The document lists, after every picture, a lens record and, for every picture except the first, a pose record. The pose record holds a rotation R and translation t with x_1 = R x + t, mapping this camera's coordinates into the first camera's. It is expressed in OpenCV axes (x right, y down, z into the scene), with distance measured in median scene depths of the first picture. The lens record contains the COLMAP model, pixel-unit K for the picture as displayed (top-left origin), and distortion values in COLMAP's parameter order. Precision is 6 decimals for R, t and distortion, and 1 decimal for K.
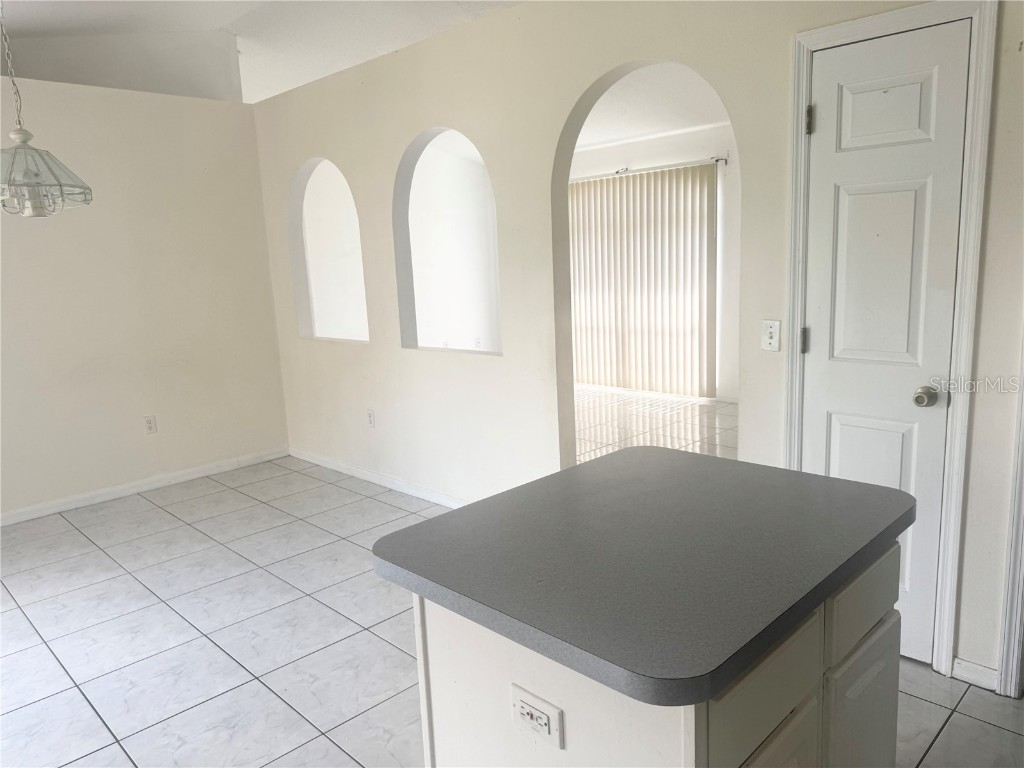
lens RADIAL K [[726.3, 0, 510.5], [0, 726.3, 380.3], [0, 0, 1]] dist [0.072983, -0.102953]
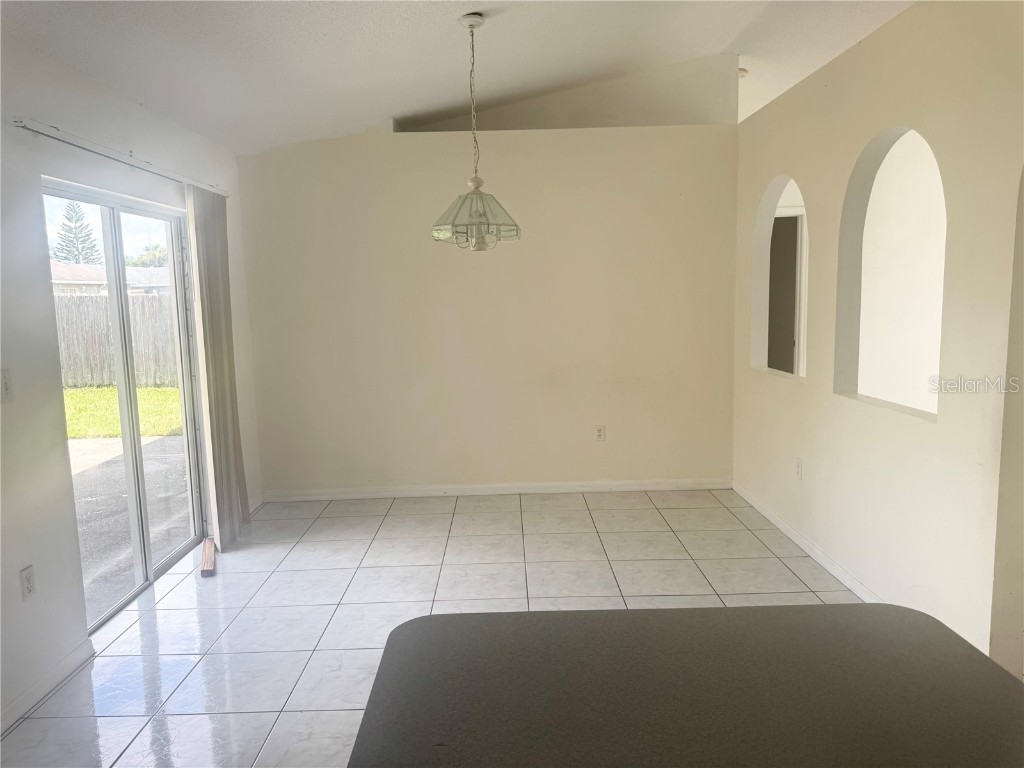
lens RADIAL K [[726.3, 0, 510.5], [0, 726.3, 380.3], [0, 0, 1]] dist [0.072983, -0.102953]
pose [[0.708345, 0.114510, -0.696517, 0.166139], [-0.126834, 0.991341, 0.033992, -0.038879], [0.694378, 0.064264, 0.716735, 0.129514]]
